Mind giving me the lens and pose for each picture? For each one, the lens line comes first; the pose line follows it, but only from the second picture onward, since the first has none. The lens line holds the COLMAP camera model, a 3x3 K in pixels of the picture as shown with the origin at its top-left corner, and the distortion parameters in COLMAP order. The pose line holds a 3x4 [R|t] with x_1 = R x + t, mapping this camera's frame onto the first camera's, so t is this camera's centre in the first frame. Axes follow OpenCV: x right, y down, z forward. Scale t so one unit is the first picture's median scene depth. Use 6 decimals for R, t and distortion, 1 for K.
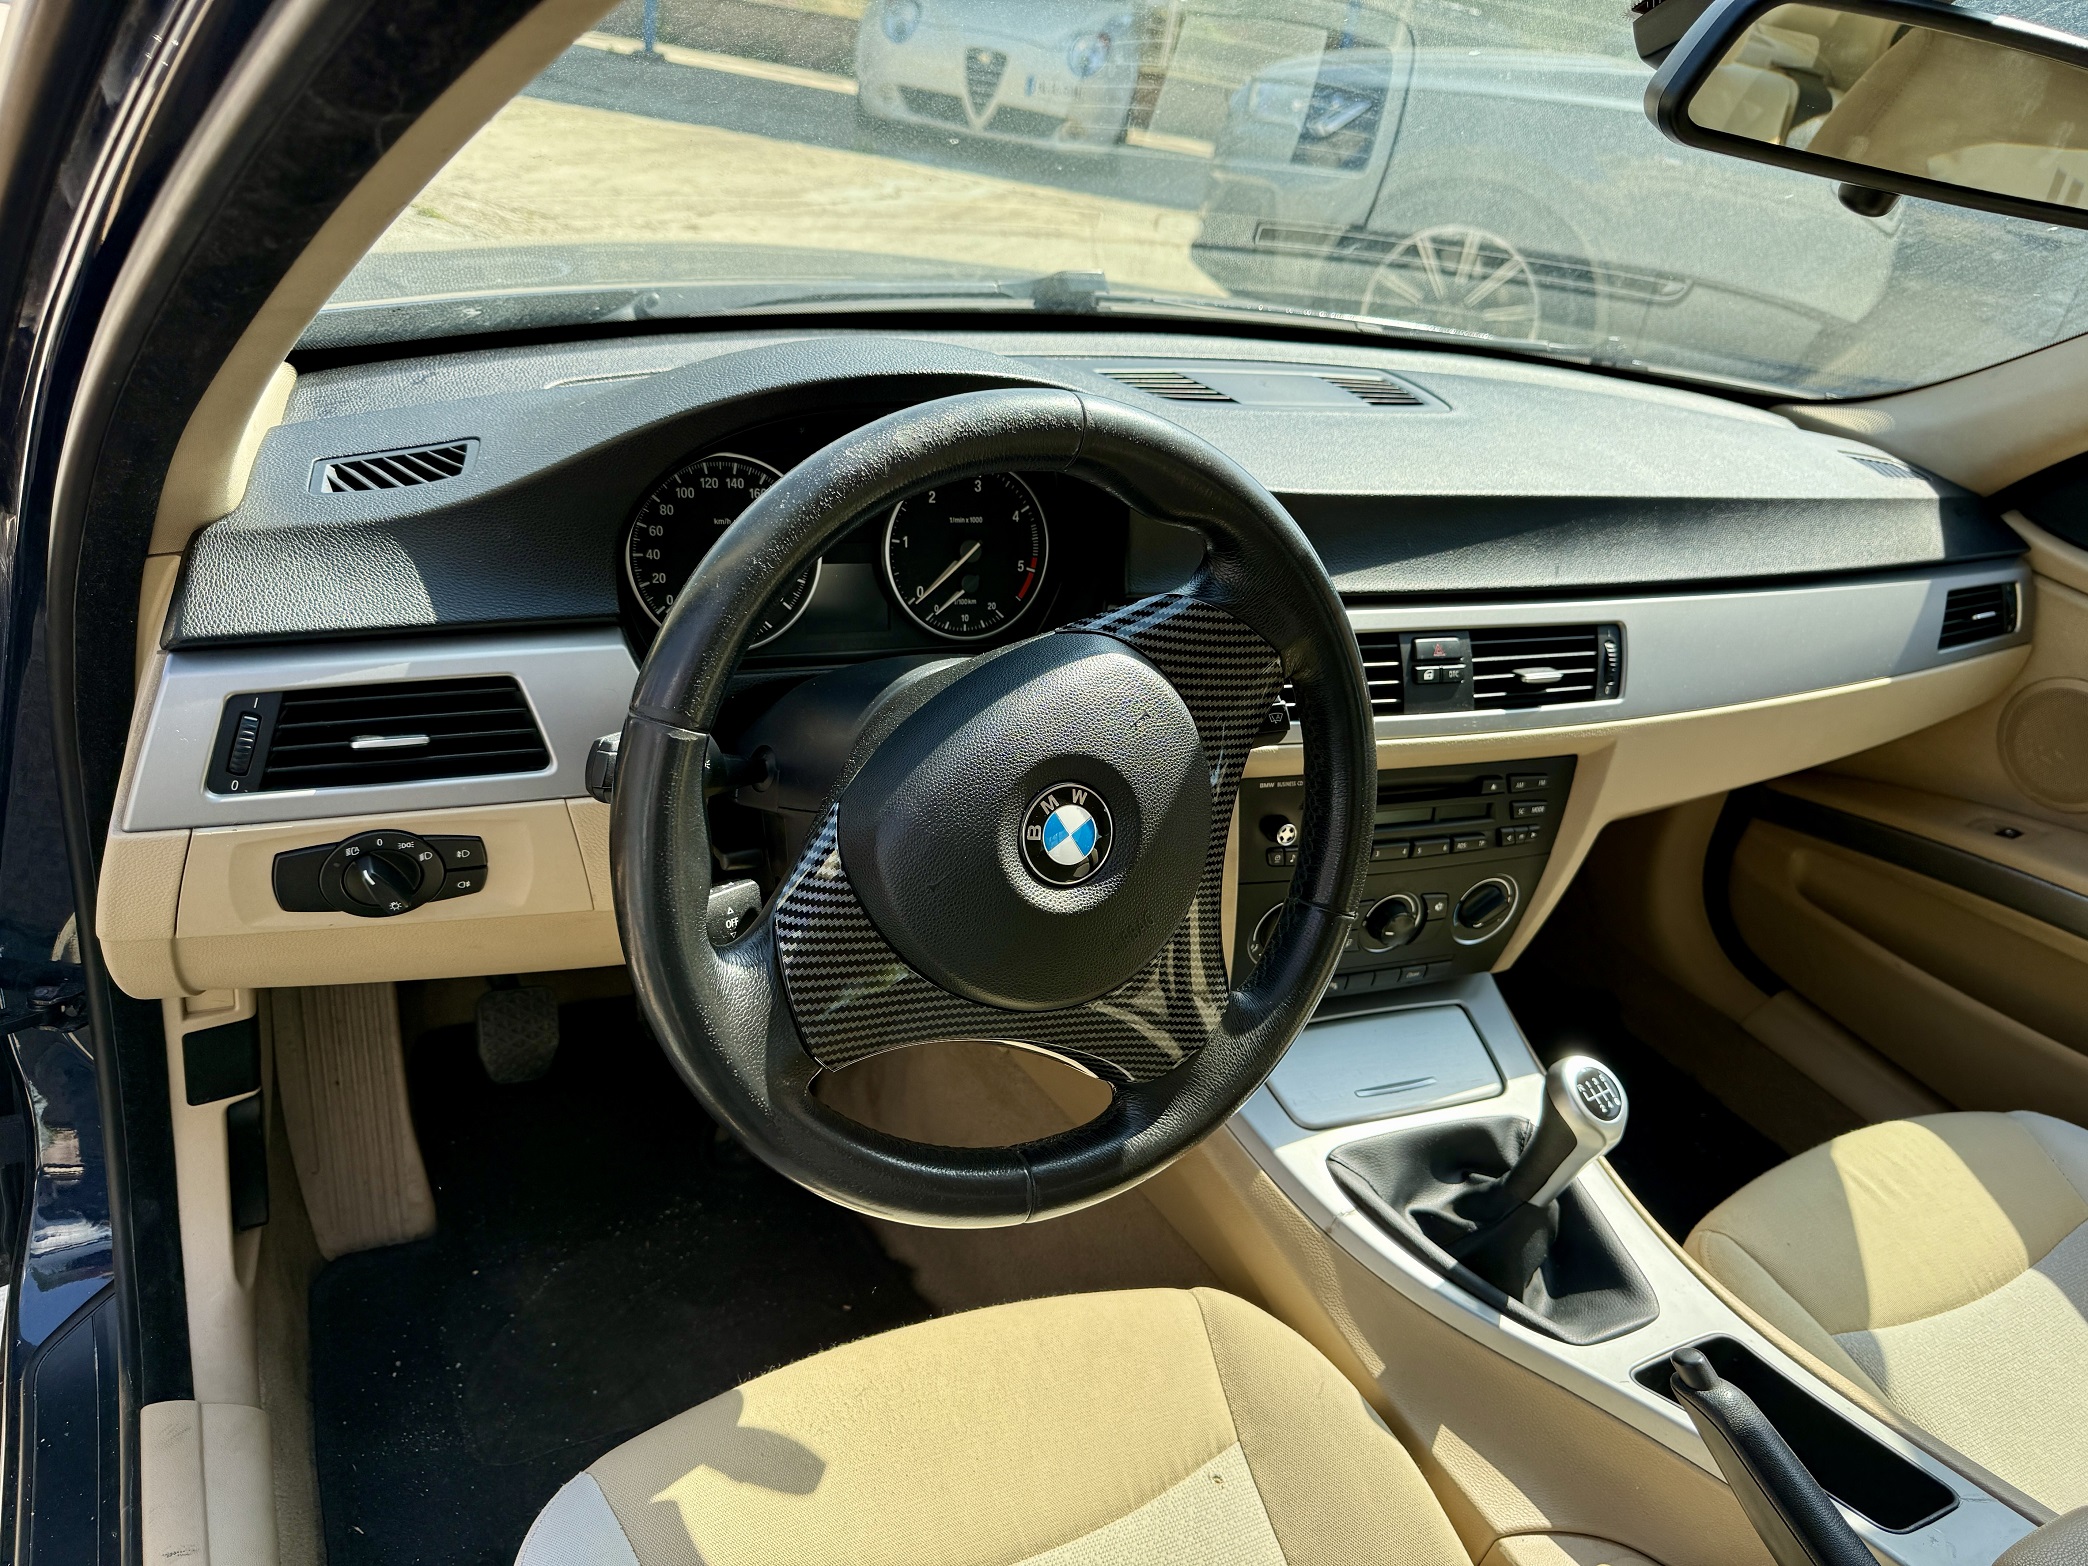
lens RADIAL K [[1437.7, 0, 992.3], [0, 1437.7, 786.3], [0, 0, 1]] dist [-0.005251, -0.004496]
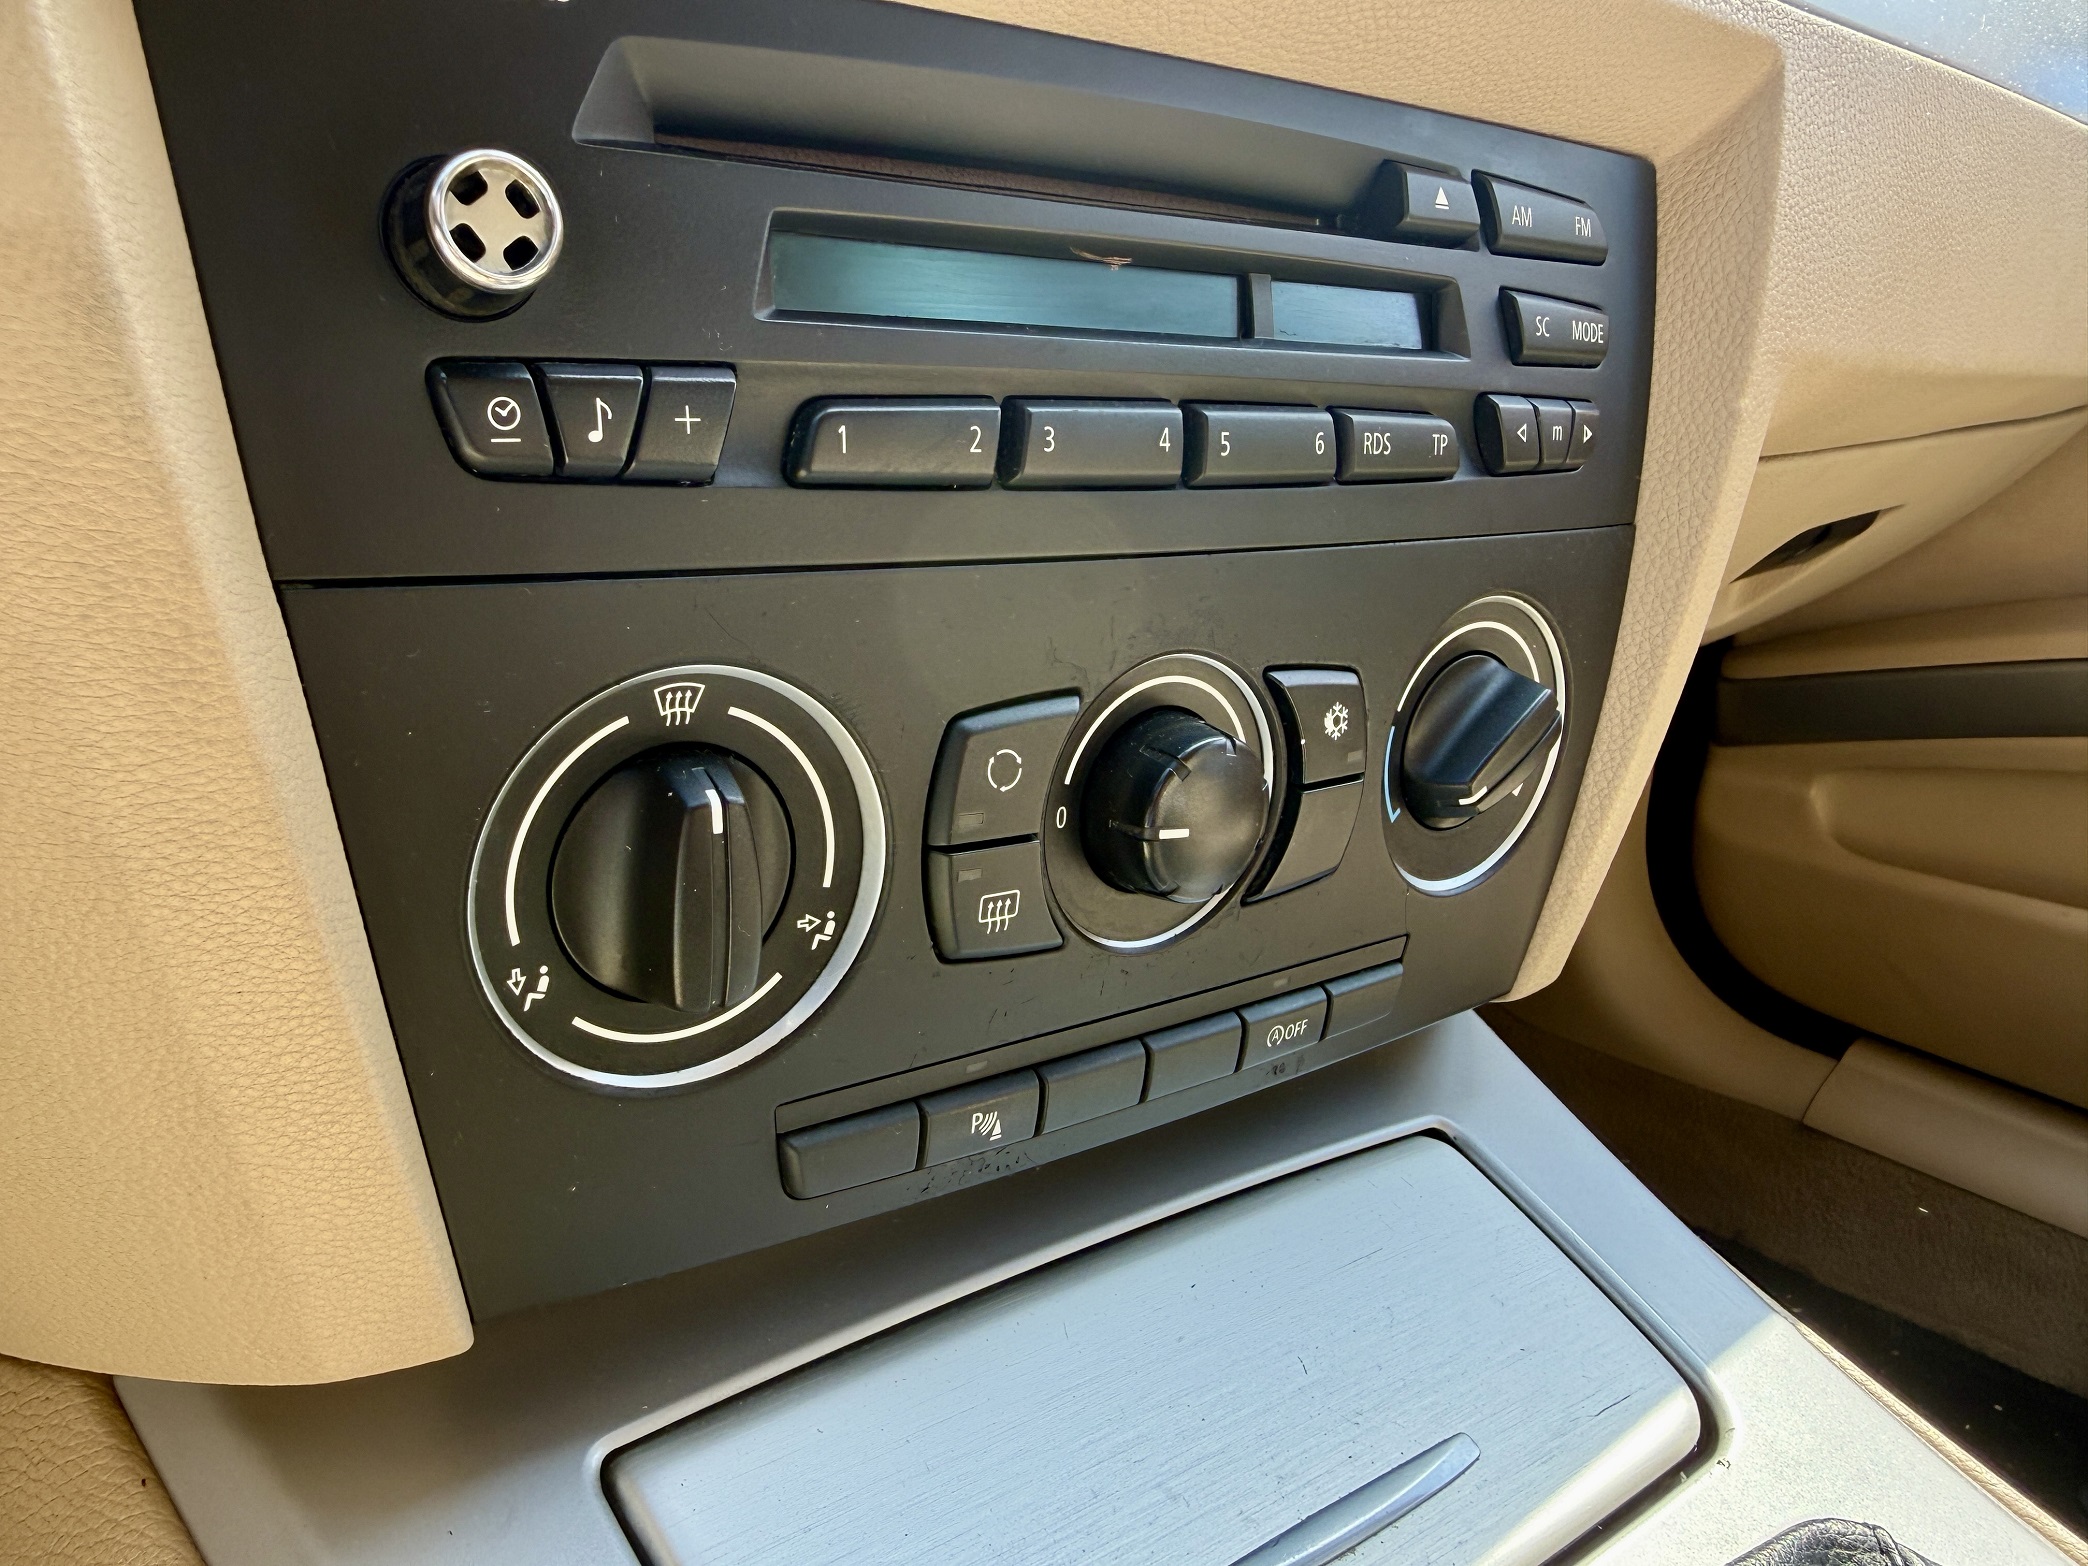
lens RADIAL K [[1493.4, 0, 922.5], [0, 1493.4, 784.4], [0, 0, 1]] dist [-0.037623, 0.000042]
pose [[0.972666, -0.150179, 0.177108, 0.198906], [0.181187, 0.967868, -0.174365, 0.128571], [-0.145231, 0.201688, 0.968623, 0.780297]]
